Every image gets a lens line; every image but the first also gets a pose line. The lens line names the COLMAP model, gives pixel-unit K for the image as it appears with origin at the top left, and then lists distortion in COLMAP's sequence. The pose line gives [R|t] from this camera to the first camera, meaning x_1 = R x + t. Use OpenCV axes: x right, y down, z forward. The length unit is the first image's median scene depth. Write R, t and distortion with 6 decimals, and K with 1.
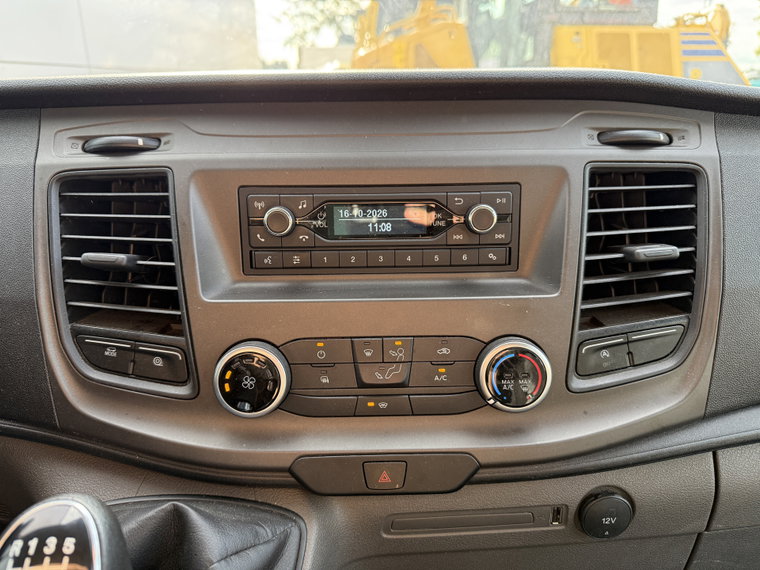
lens RADIAL K [[539.1, 0, 383.6], [0, 539.1, 290.0], [0, 0, 1]] dist [0.039225, -0.037686]
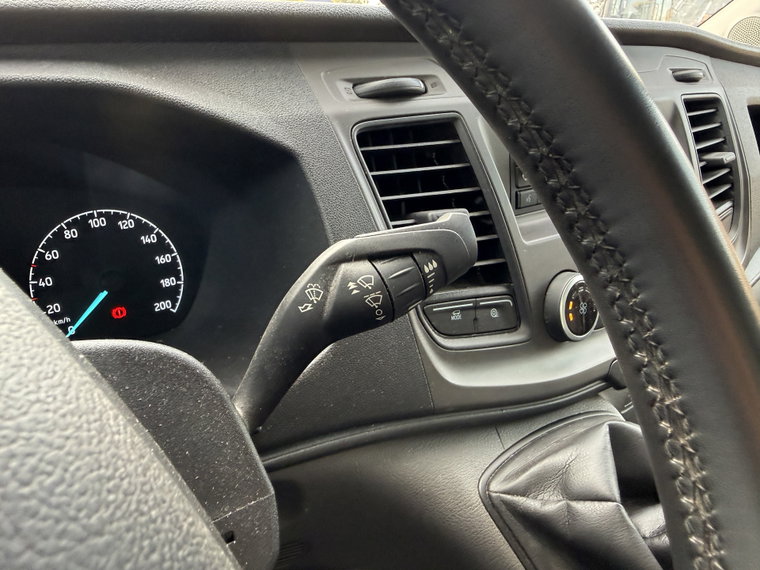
lens RADIAL K [[539.1, 0, 341.5], [0, 539.1, 286.4], [0, 0, 1]] dist [0.039225, -0.037686]
pose [[0.826006, -0.207162, 0.524213, -1.143969], [0.171334, 0.978285, 0.116634, -0.076619], [-0.536991, -0.006525, 0.843563, 0.325669]]
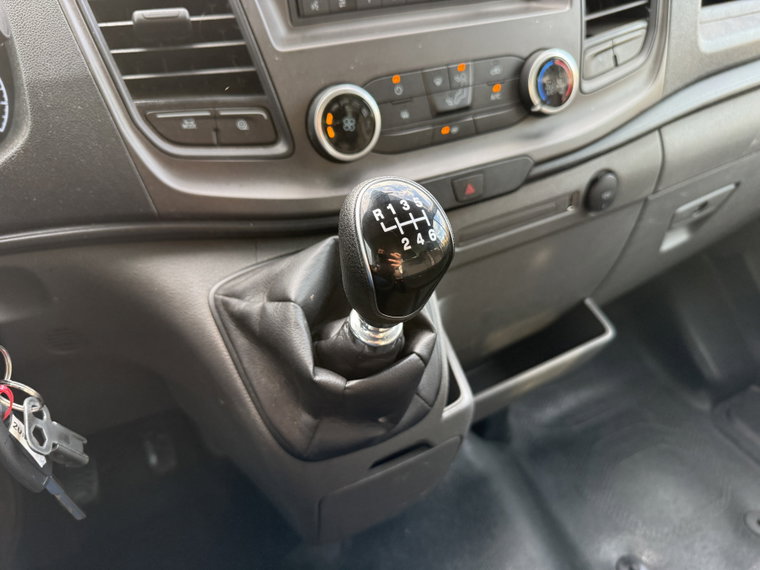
lens RADIAL K [[573.5, 0, 381.2], [0, 573.5, 288.8], [0, 0, 1]] dist [-0.014850, -0.014095]
pose [[0.904479, -0.264377, 0.334698, -0.608979], [0.168744, 0.942502, 0.288470, 0.154084], [-0.391719, -0.204437, 0.897085, -0.064601]]
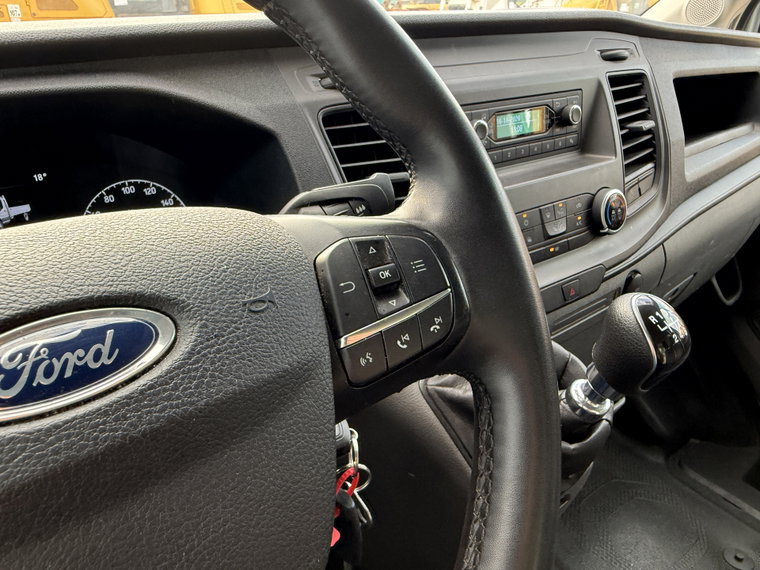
lens RADIAL K [[539.1, 0, 325.5], [0, 539.1, 287.3], [0, 0, 1]] dist [0.039225, -0.037686]
pose [[0.839267, -0.245732, 0.485022, -1.259681], [0.191494, 0.968478, 0.159315, -0.042044], [-0.508882, -0.040830, 0.859868, 0.038765]]
